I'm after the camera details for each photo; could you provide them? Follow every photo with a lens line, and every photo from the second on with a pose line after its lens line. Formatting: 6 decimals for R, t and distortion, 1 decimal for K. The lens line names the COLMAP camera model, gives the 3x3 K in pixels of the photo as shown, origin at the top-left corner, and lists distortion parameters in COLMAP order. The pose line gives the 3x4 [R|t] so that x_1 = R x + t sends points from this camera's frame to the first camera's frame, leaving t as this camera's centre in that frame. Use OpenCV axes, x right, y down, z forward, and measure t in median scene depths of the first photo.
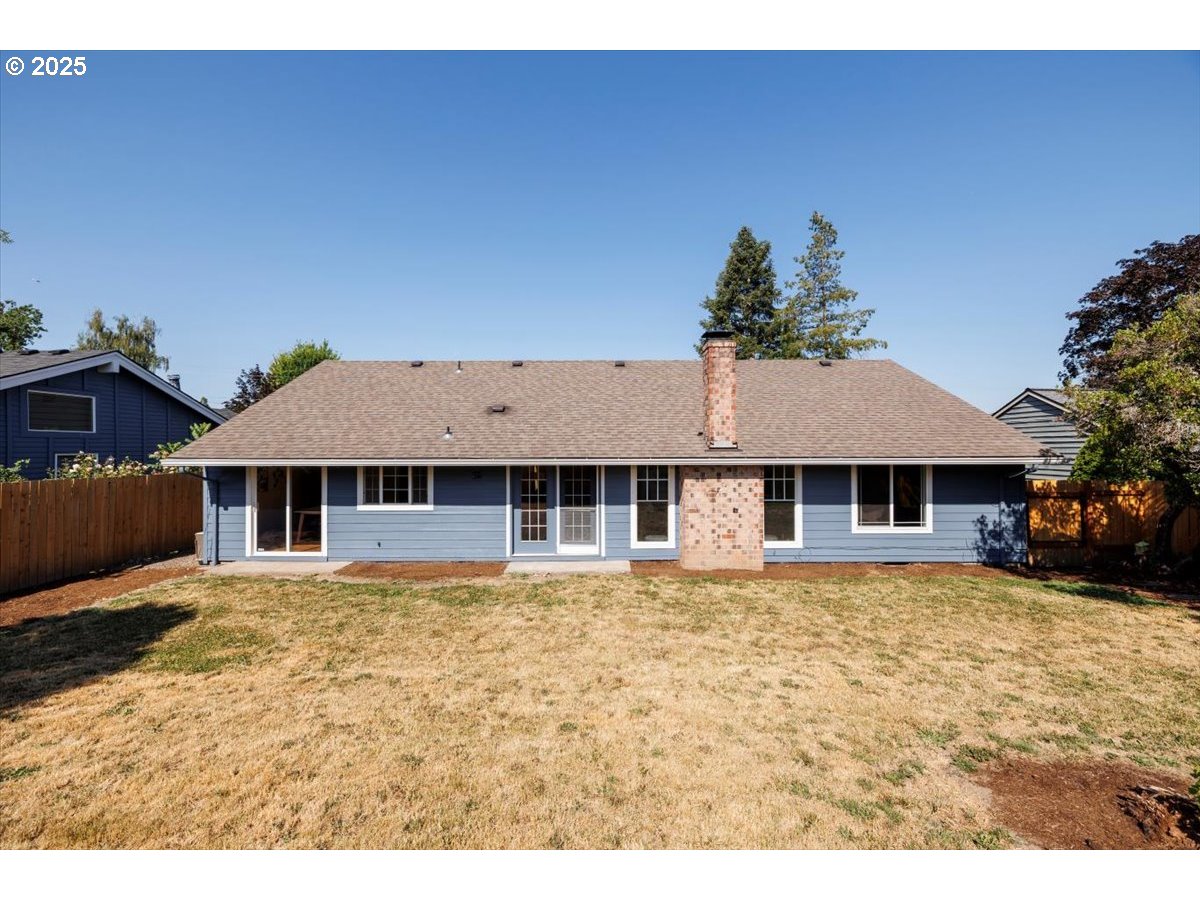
lens RADIAL K [[508.7, 0, 594.4], [0, 508.7, 447.8], [0, 0, 1]] dist [0.001348, 0.000445]
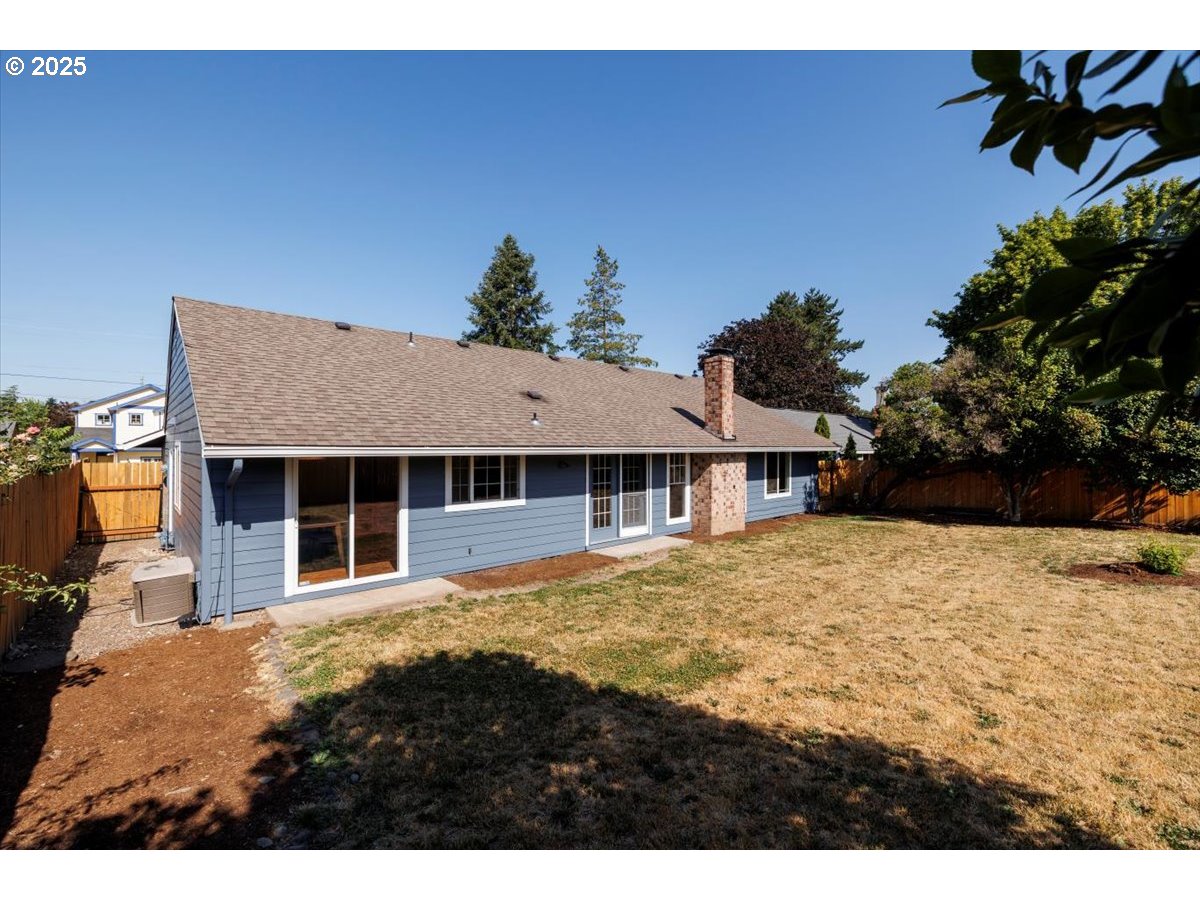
lens RADIAL K [[508.7, 0, 594.4], [0, 508.7, 447.8], [0, 0, 1]] dist [0.001348, 0.000445]
pose [[0.737562, 0.002122, 0.675276, -0.831907], [-0.006844, 0.999967, 0.004332, 0.017815], [-0.675245, -0.007817, 0.737552, 0.256861]]
